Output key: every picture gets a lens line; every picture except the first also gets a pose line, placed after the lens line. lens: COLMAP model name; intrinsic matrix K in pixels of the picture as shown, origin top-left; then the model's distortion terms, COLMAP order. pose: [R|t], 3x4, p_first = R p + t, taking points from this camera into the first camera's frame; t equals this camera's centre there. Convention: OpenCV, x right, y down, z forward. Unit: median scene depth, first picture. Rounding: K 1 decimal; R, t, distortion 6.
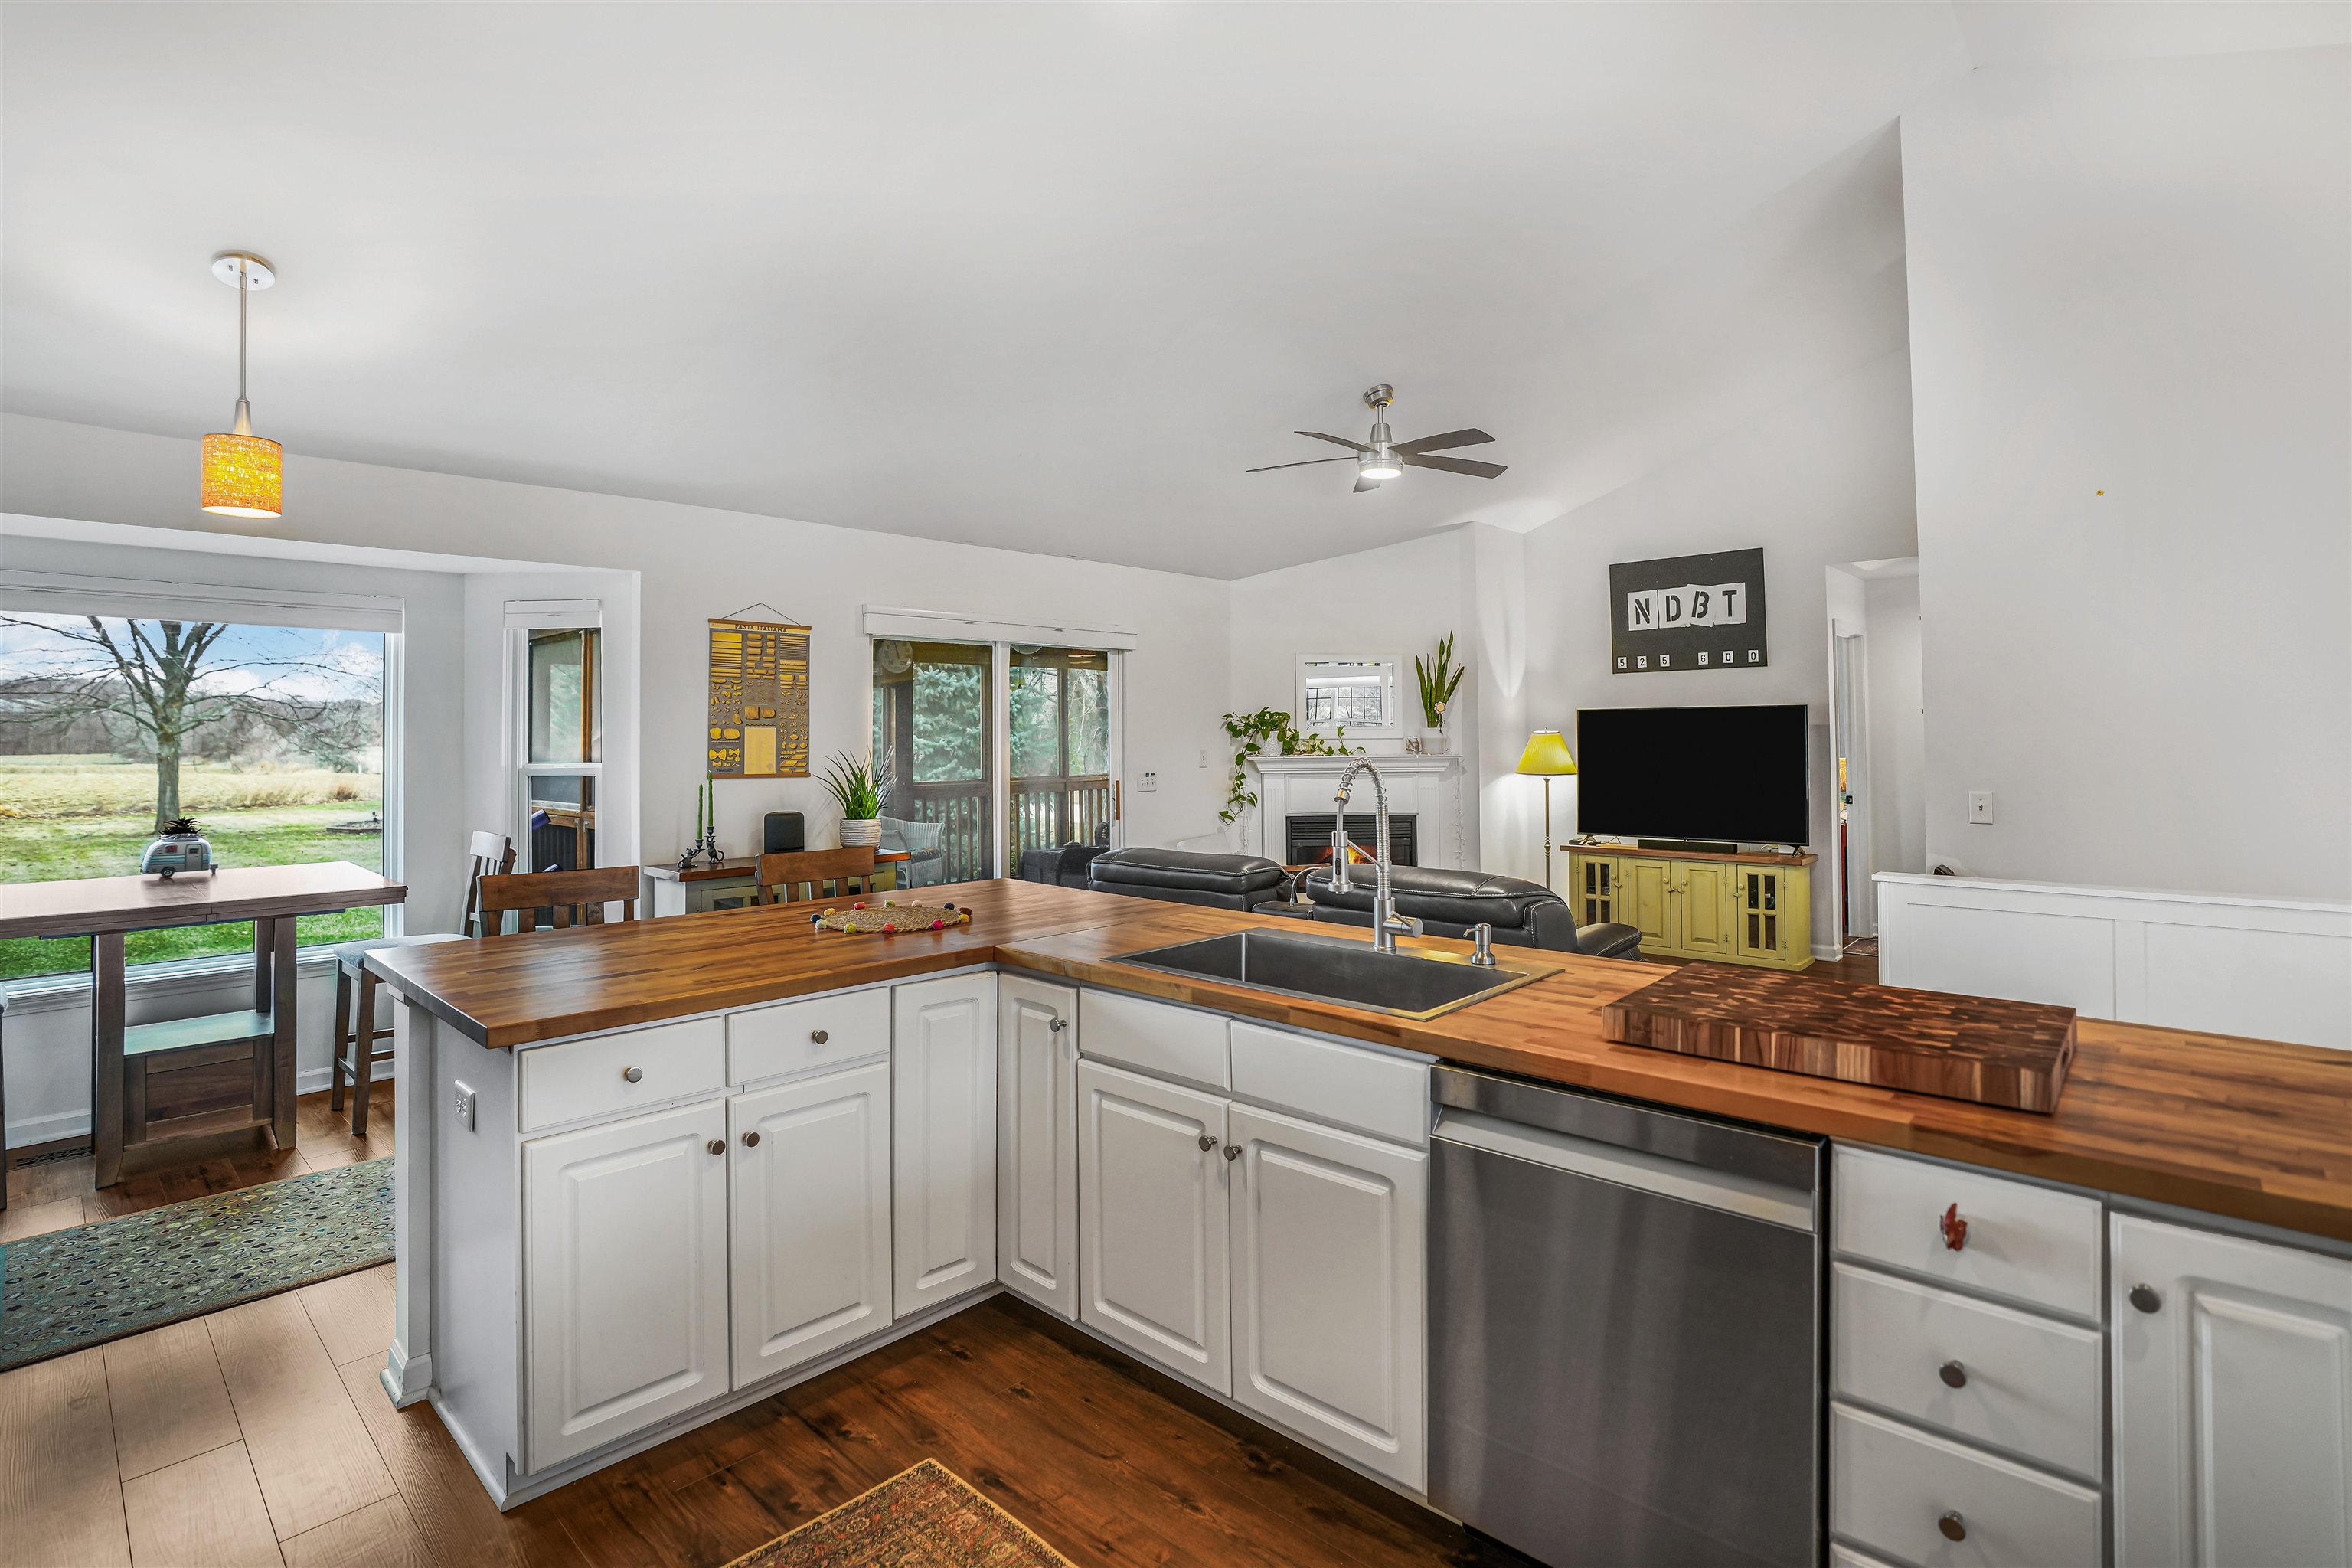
lens RADIAL K [[1153.5, 0, 1241.5], [0, 1153.5, 689.8], [0, 0, 1]] dist [-0.032440, -0.000052]
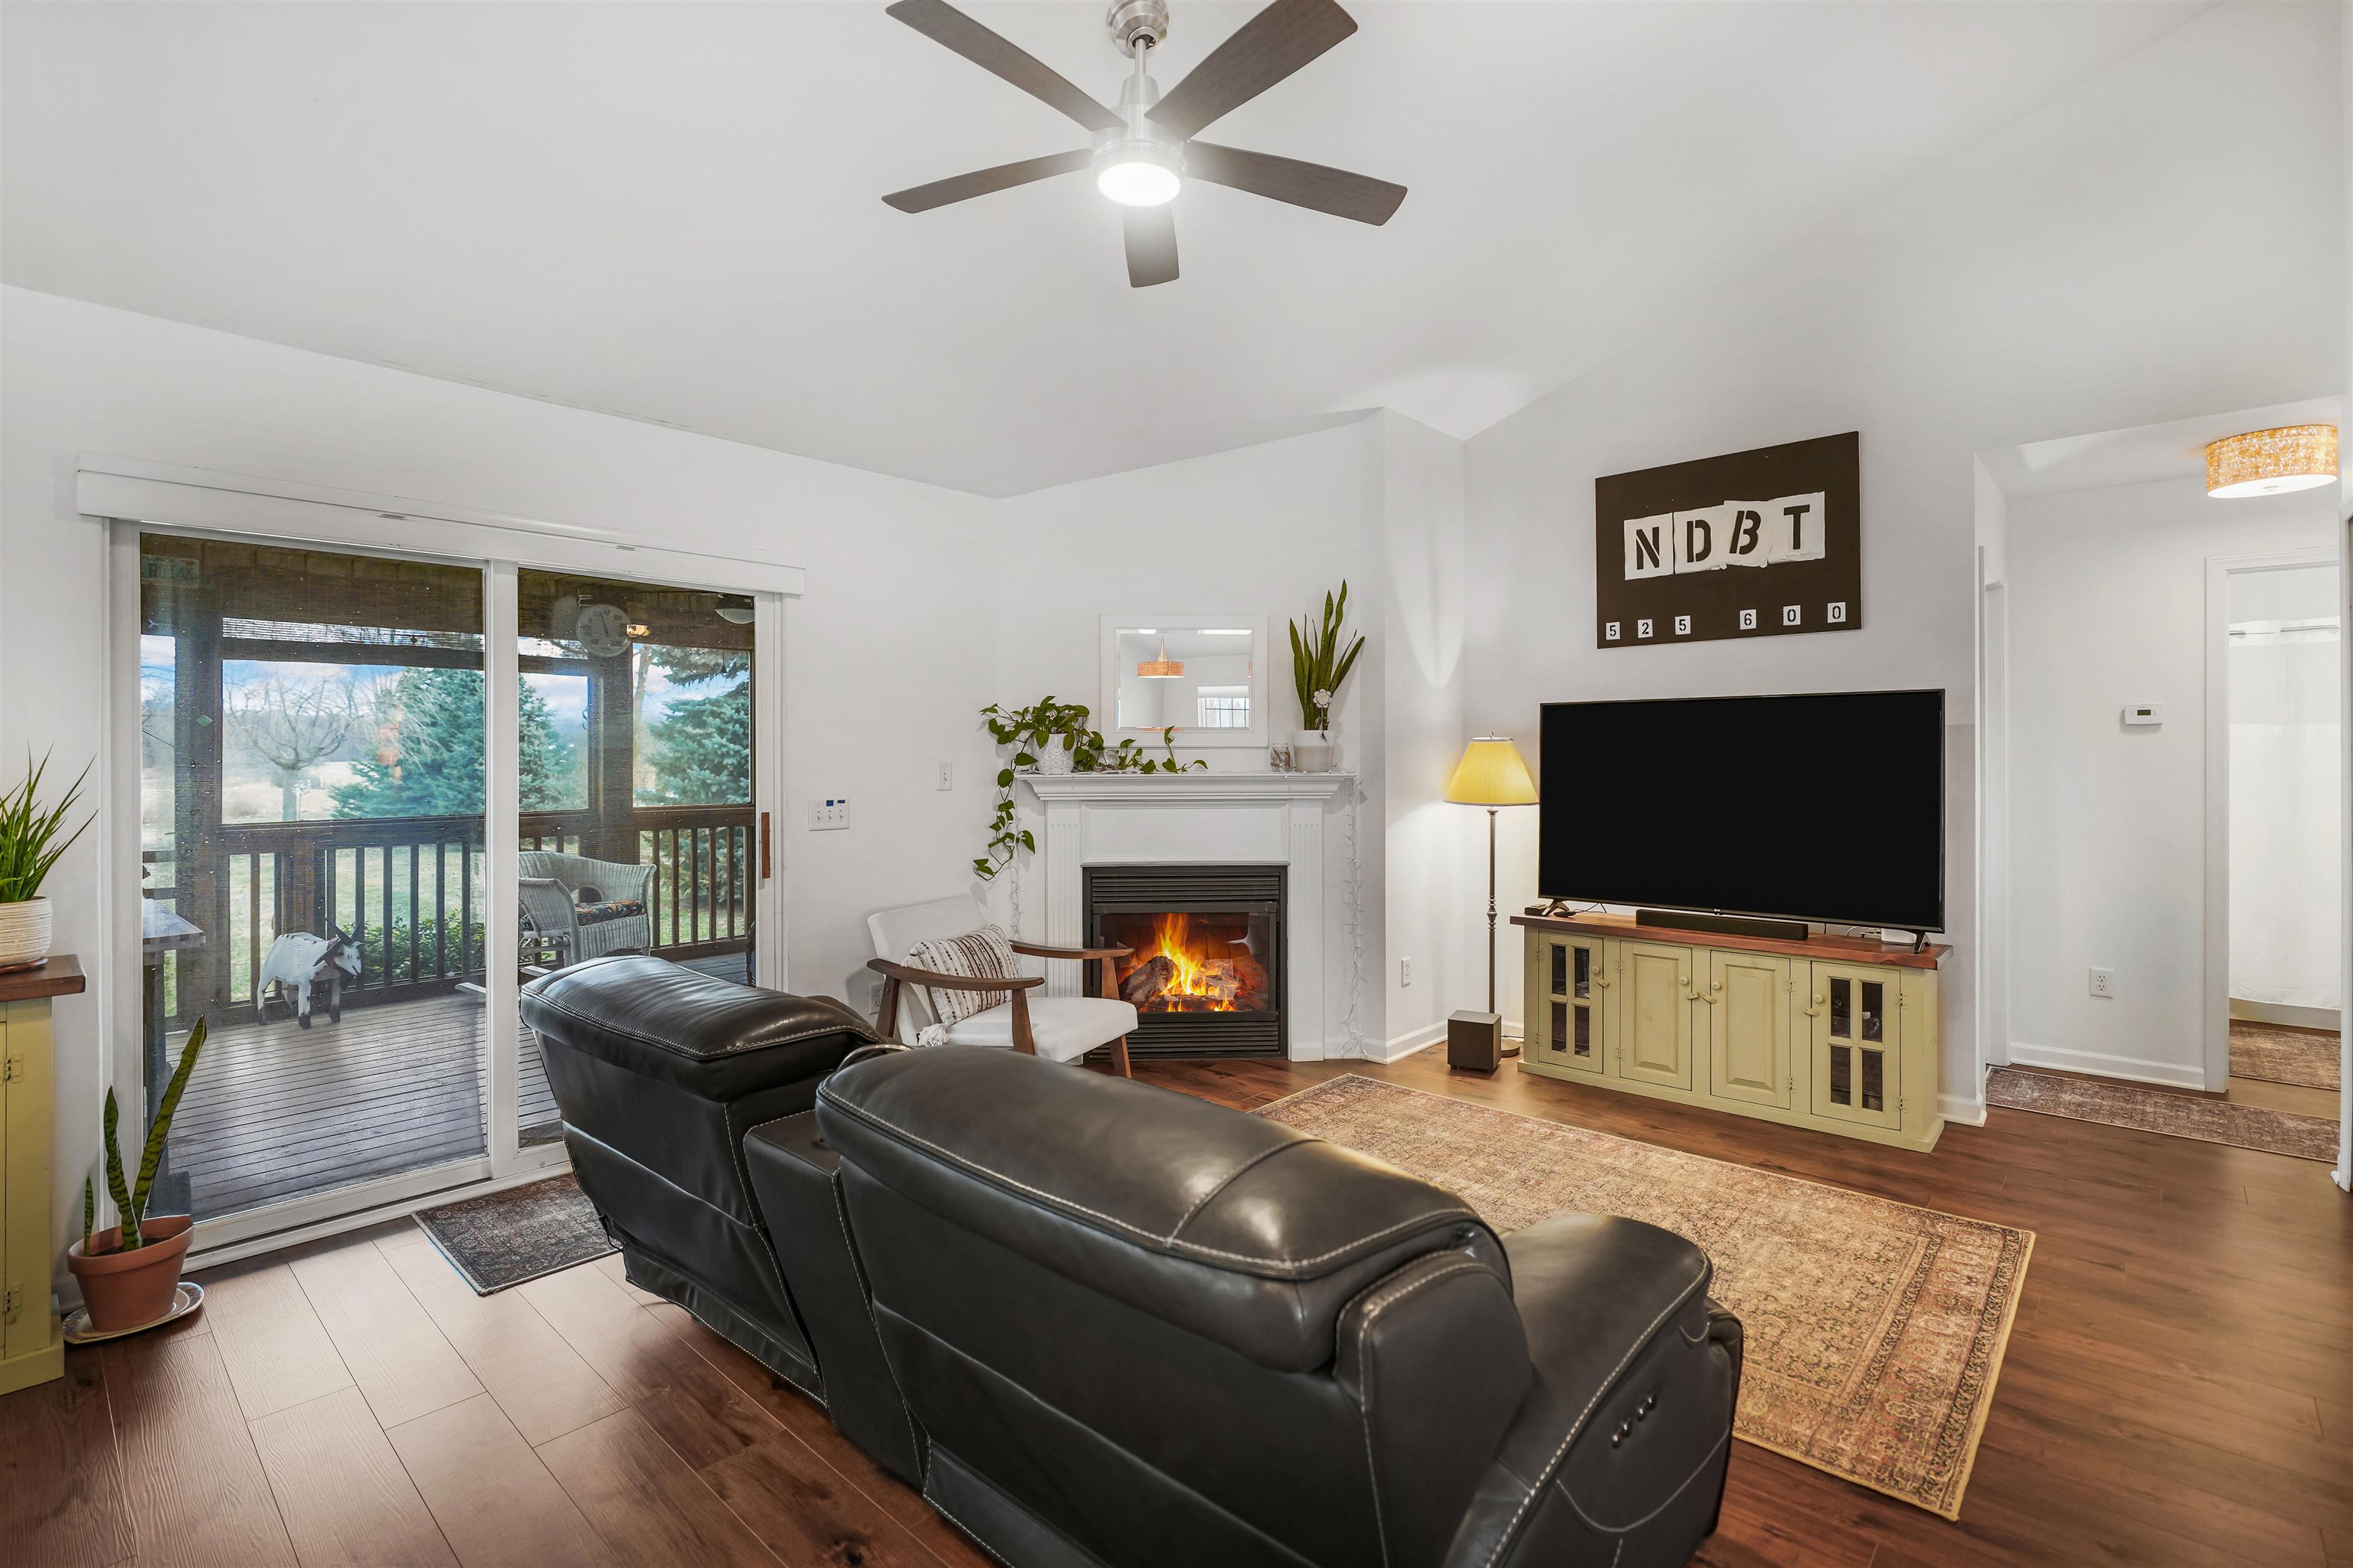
lens RADIAL K [[1088.8, 0, 1204.3], [0, 1088.8, 756.2], [0, 0, 1]] dist [-0.003700, -0.000619]
pose [[0.999920, 0.005014, -0.011613, 0.114712], [-0.004581, 0.999305, 0.037003, 0.025550], [0.011790, -0.036947, 0.999248, 0.401879]]
